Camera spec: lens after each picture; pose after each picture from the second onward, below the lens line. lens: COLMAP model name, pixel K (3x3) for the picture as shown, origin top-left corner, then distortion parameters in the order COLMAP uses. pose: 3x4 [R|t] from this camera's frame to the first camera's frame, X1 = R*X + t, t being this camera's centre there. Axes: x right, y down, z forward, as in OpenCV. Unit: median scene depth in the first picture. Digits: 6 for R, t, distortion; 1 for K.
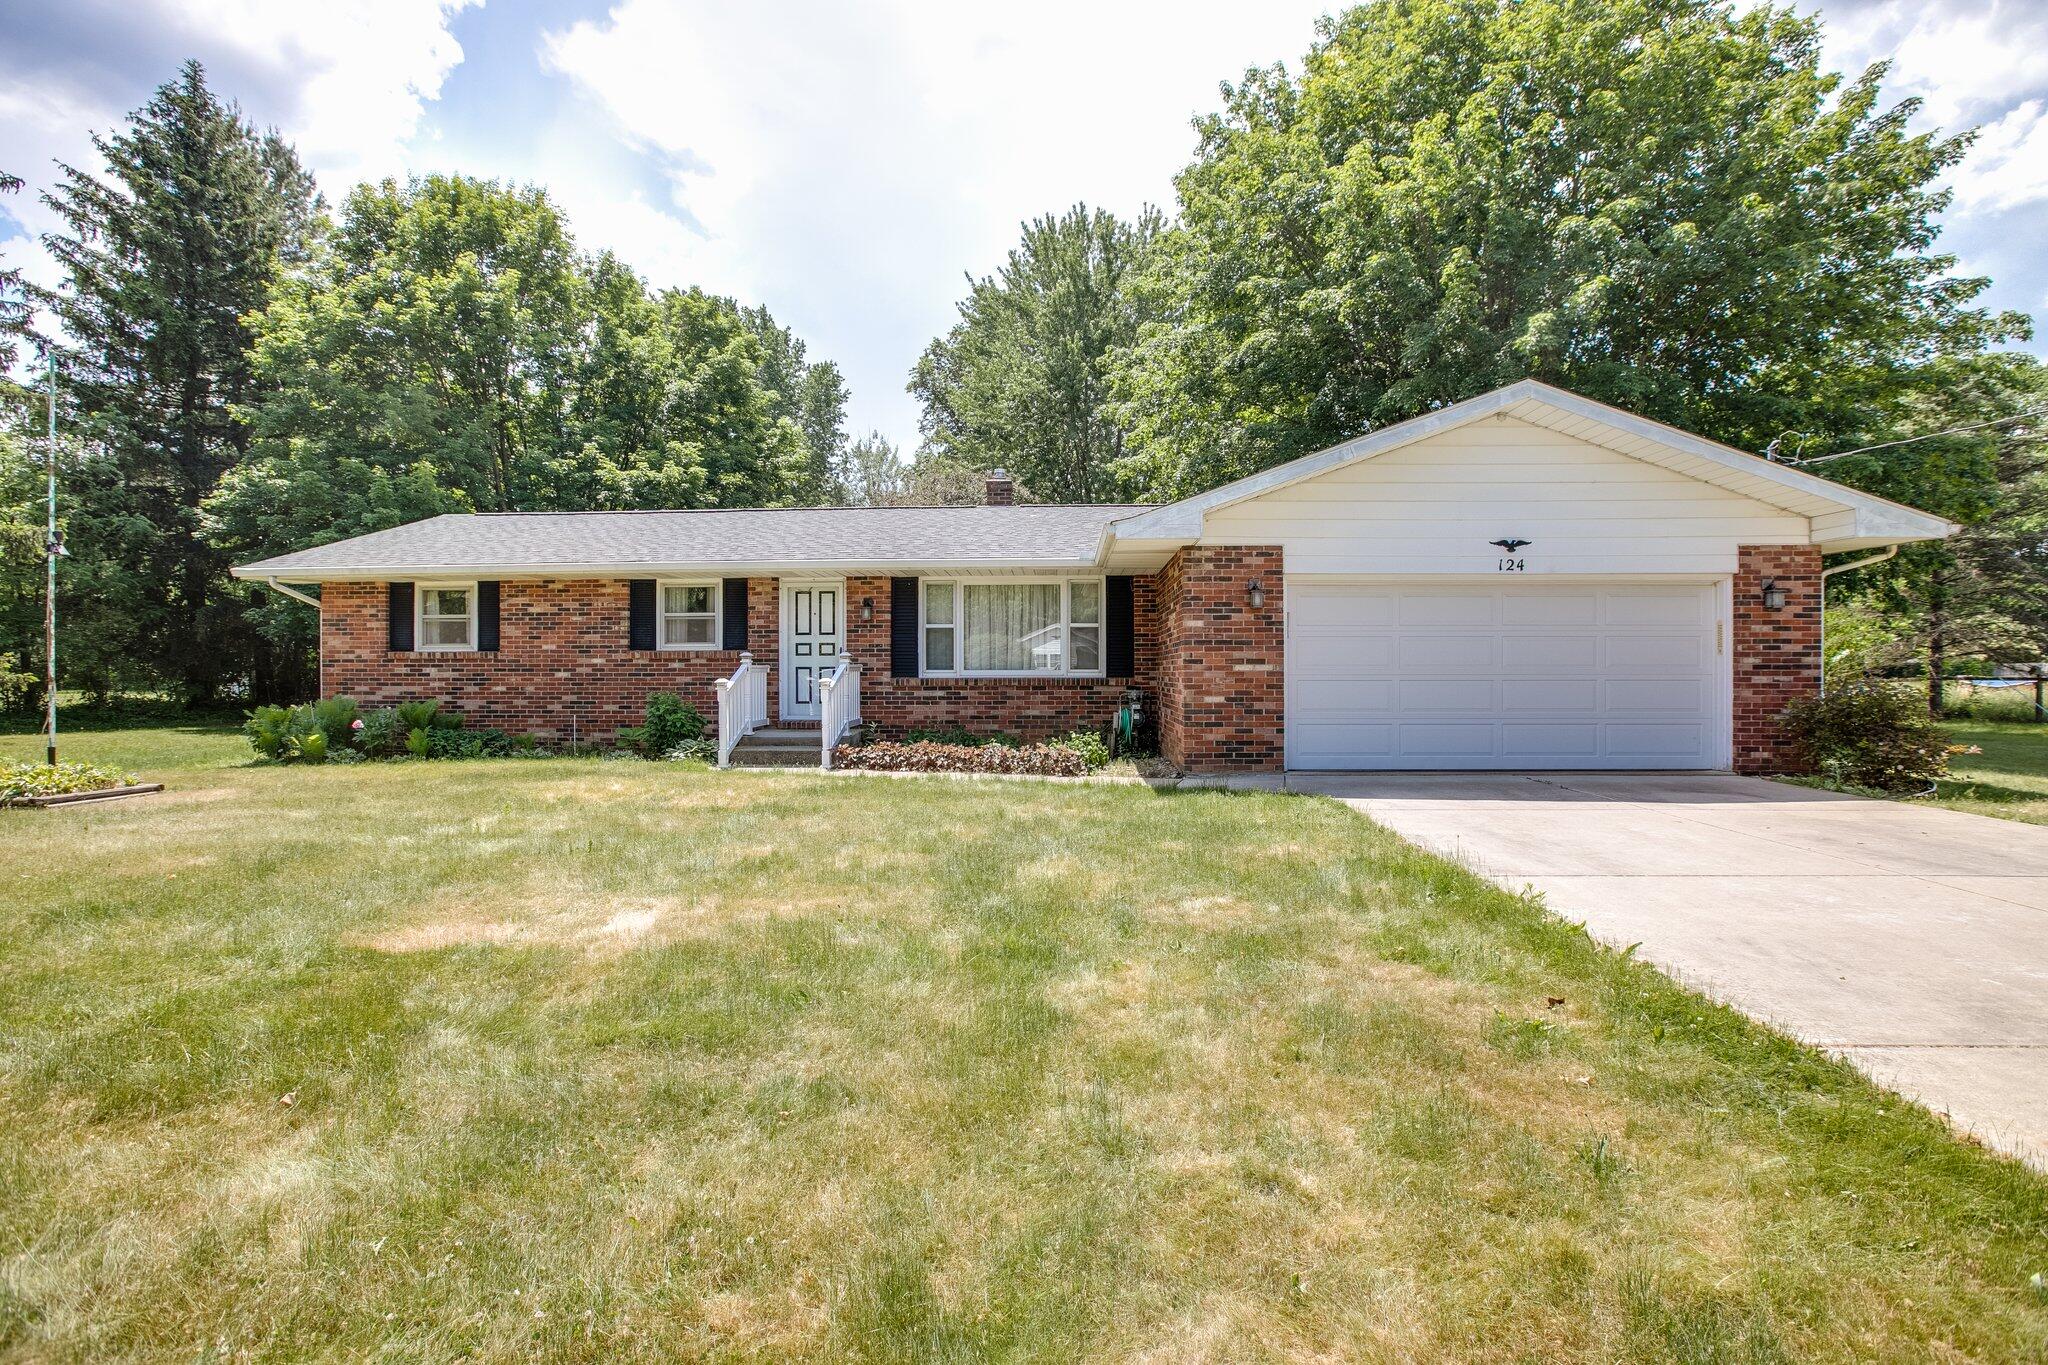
lens RADIAL K [[915.9, 0, 1003.7], [0, 915.9, 677.6], [0, 0, 1]] dist [-0.019709, 0.002760]
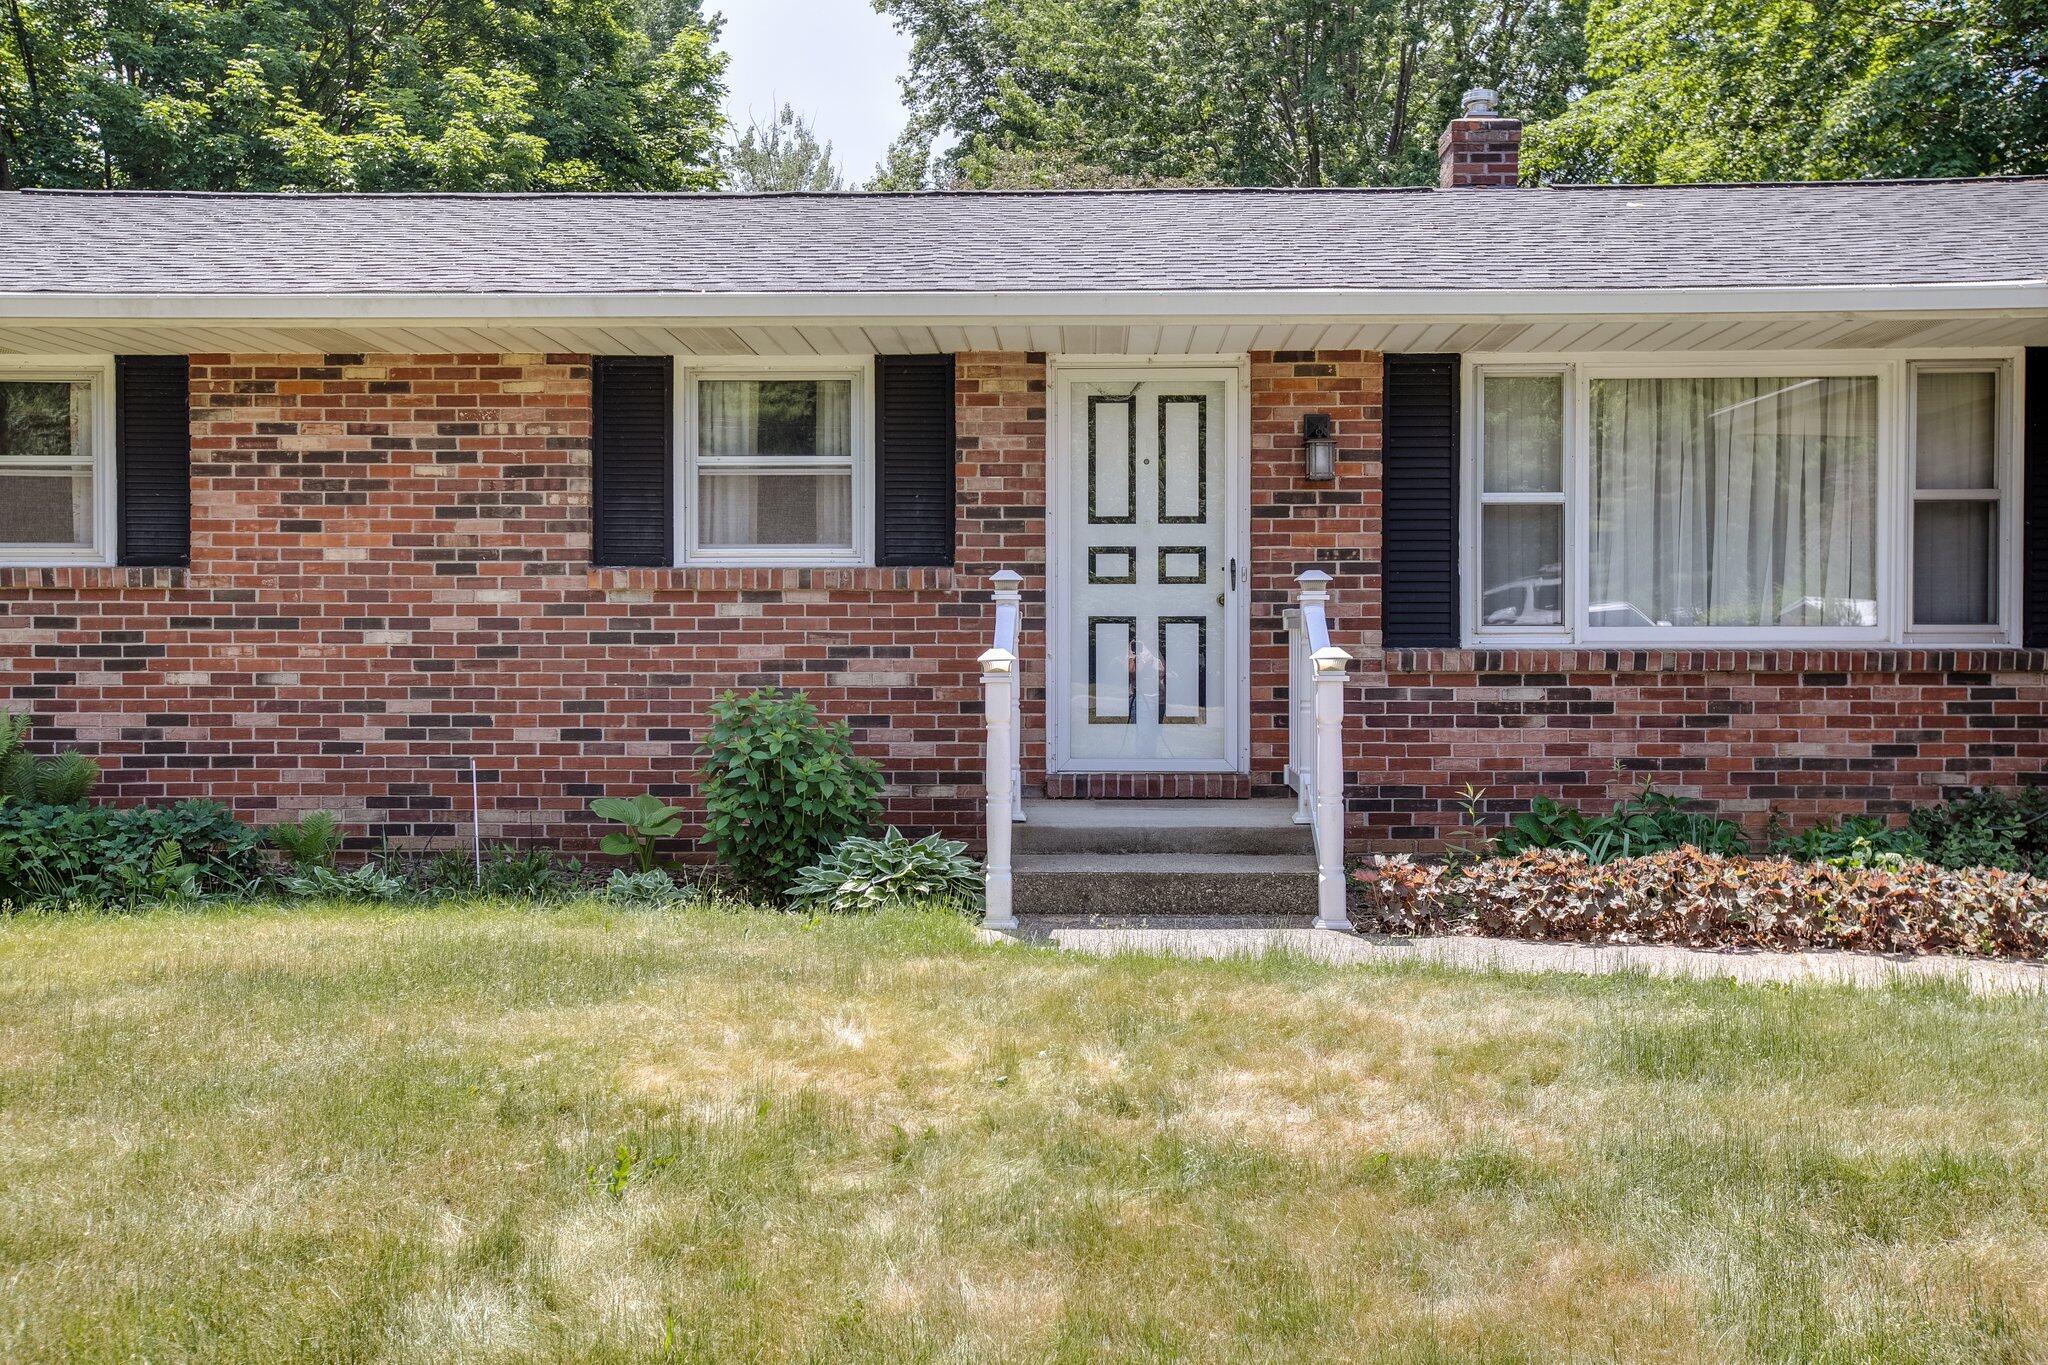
lens RADIAL K [[1869.8, 0, 1023.3], [0, 1869.8, 664.9], [0, 0, 1]] dist [0.055807, 0.000000]
pose [[0.999238, 0.001360, 0.038997, -0.276627], [-0.001607, 0.999979, 0.006314, 0.002156], [-0.038988, -0.006372, 0.999219, 0.297122]]
